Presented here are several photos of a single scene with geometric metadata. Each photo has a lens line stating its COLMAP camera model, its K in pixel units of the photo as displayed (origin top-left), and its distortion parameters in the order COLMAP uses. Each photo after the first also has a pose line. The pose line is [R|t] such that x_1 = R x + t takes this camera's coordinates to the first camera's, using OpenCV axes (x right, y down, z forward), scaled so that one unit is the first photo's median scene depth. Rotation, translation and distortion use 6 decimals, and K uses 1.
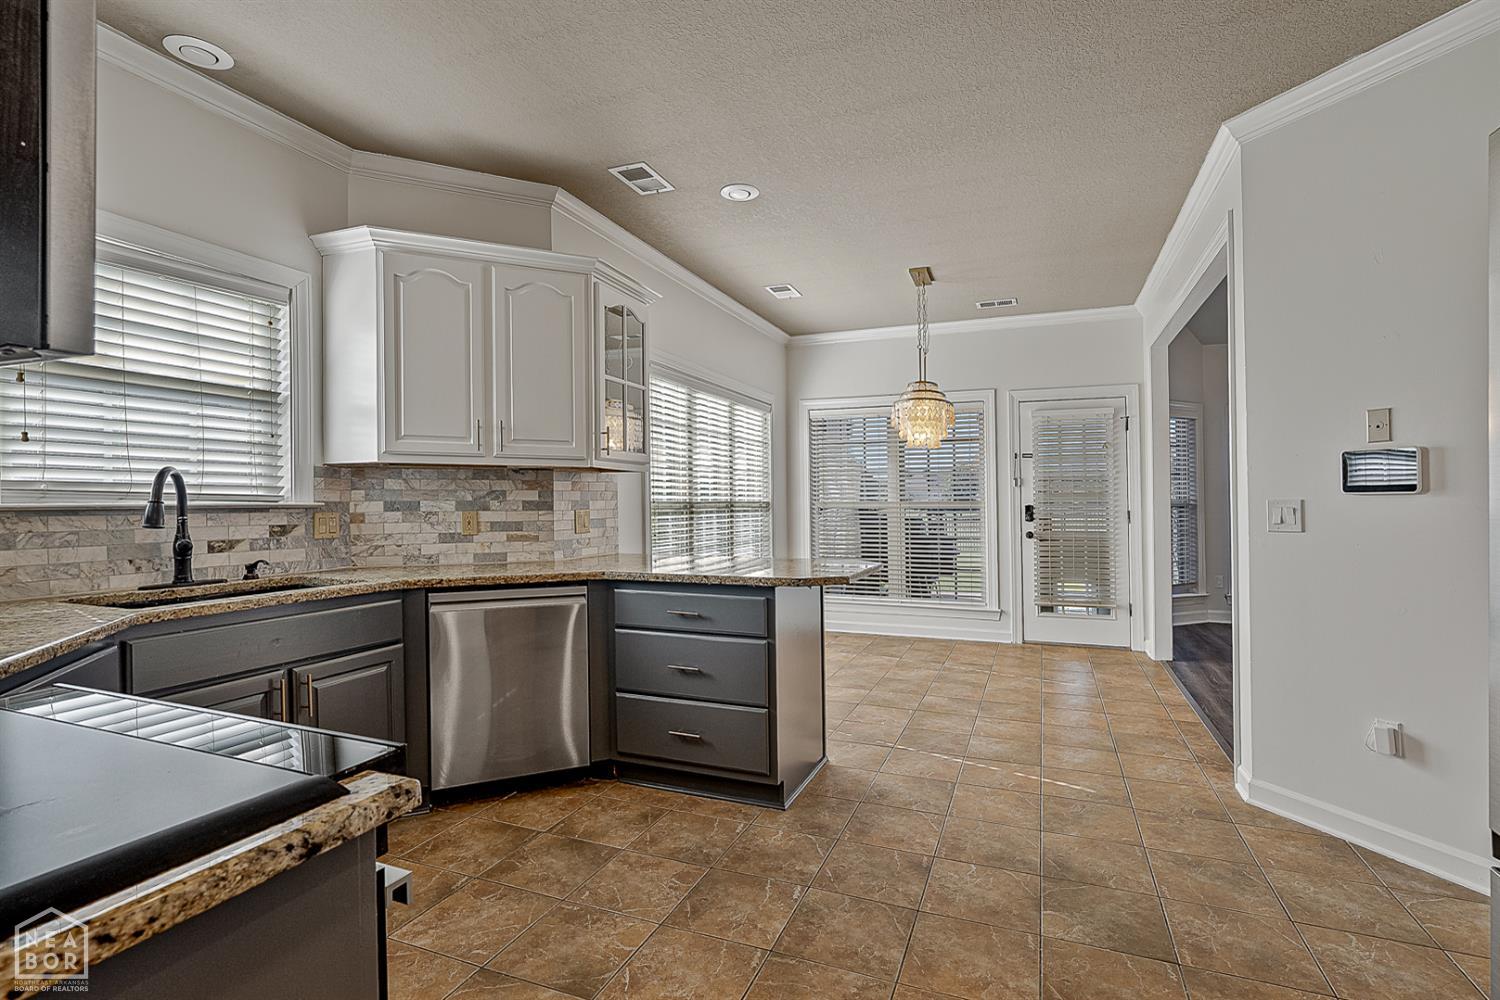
lens RADIAL K [[707.2, 0, 748.1], [0, 707.2, 489.3], [0, 0, 1]] dist [-0.003792, 0.001591]
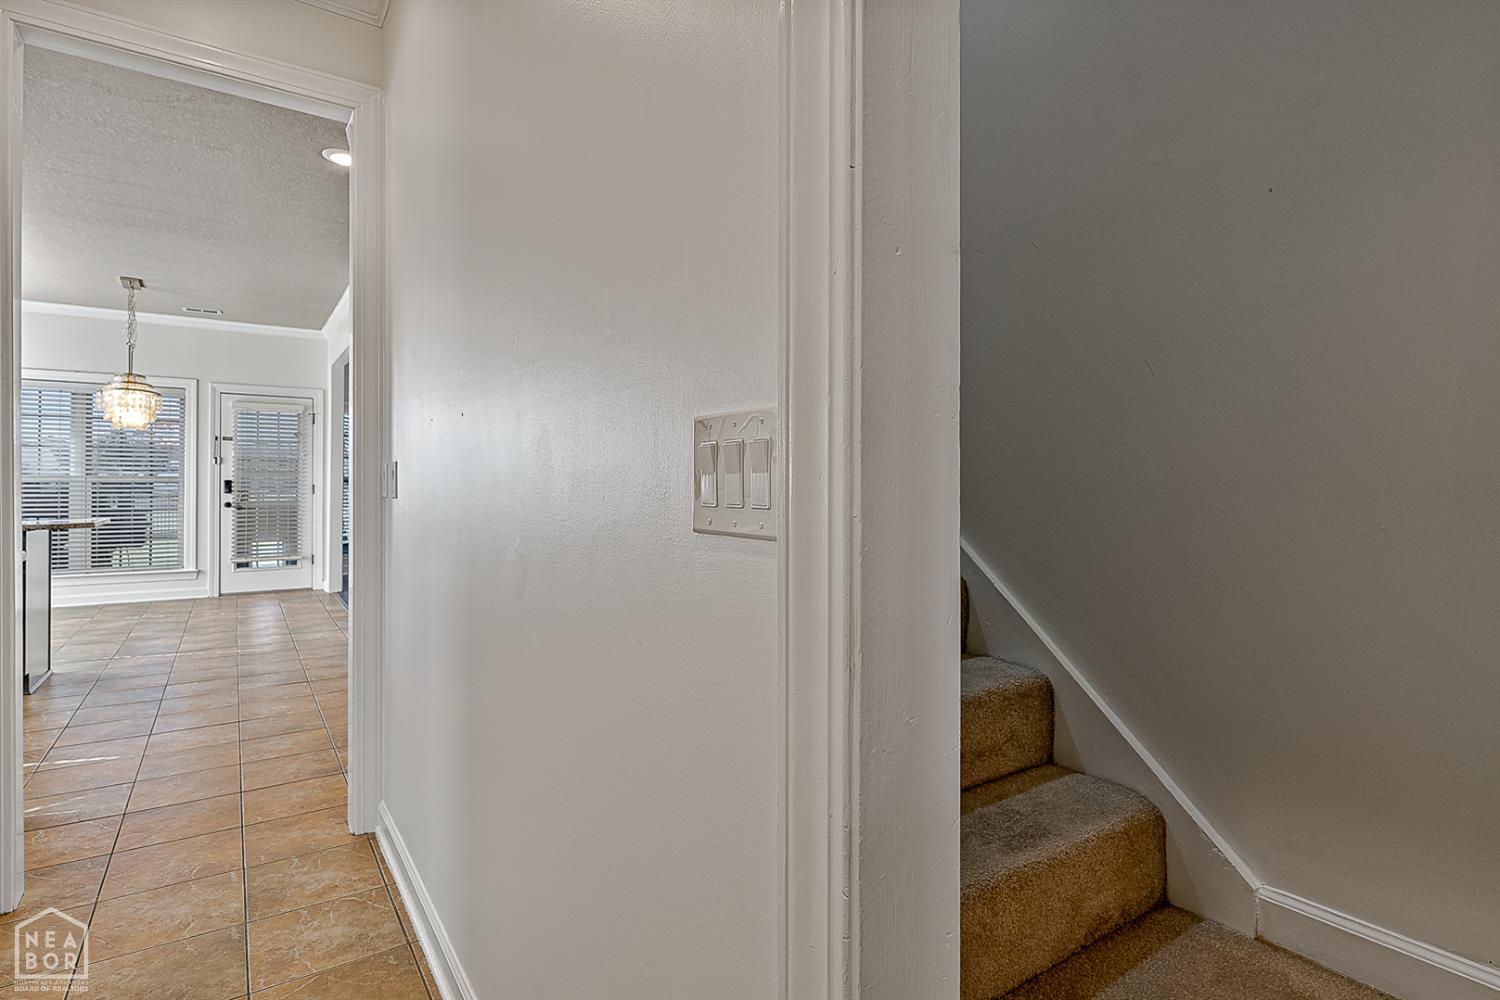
lens RADIAL K [[749.5, 0, 759.6], [0, 749.5, 476.0], [0, 0, 1]] dist [-0.004788, -0.000587]
pose [[0.535889, 0.015755, 0.844141, -0.174571], [-0.021064, 0.999764, -0.005288, 0.003375], [-0.844026, -0.014947, 0.536095, -0.405493]]
